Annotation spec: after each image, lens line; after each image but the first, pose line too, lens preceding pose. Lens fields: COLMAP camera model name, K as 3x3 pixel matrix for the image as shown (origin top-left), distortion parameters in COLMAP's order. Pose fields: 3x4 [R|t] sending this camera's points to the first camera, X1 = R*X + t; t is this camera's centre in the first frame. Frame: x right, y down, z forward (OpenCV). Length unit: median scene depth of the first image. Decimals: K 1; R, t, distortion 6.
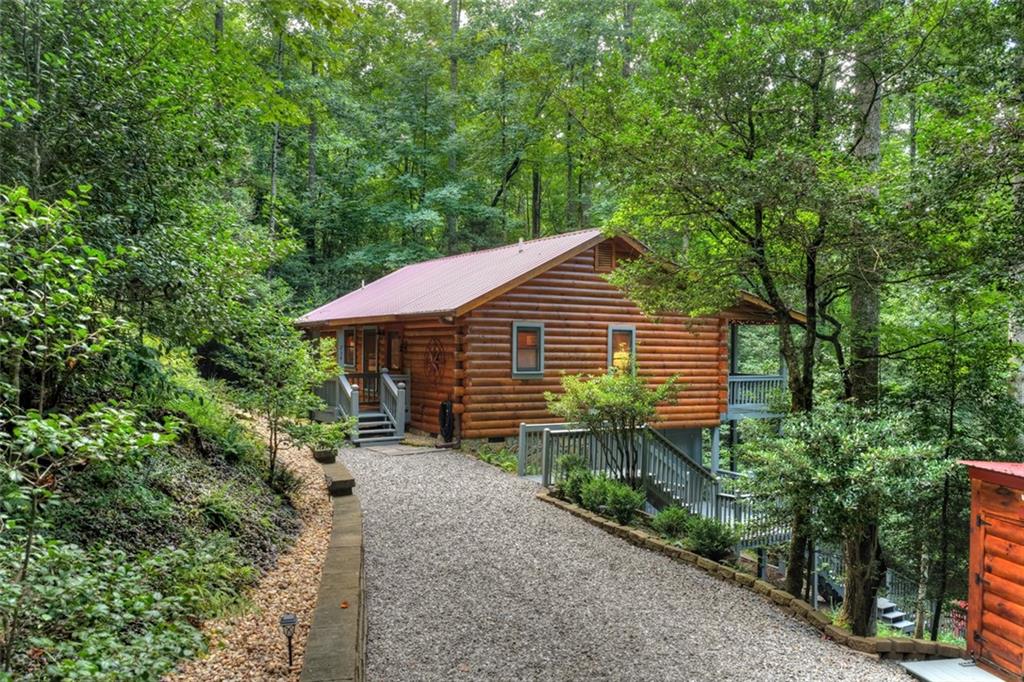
lens RADIAL K [[839.0, 0, 512.0], [0, 839.0, 341.0], [0, 0, 1]] dist [-0.010225, -0.005340]
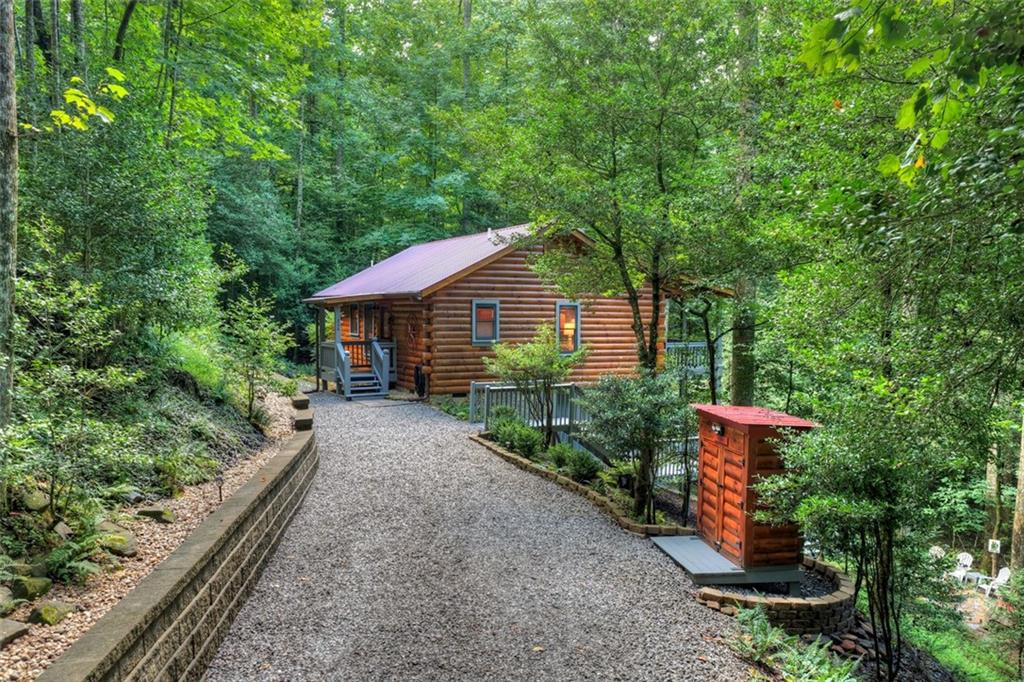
lens RADIAL K [[827.6, 0, 512.0], [0, 827.6, 341.0], [0, 0, 1]] dist [-0.035849, -0.002837]
pose [[0.998182, -0.002484, -0.060216, 0.133723], [0.005123, 0.999031, 0.043712, -0.015475], [0.060049, -0.043941, 0.997228, -0.213328]]
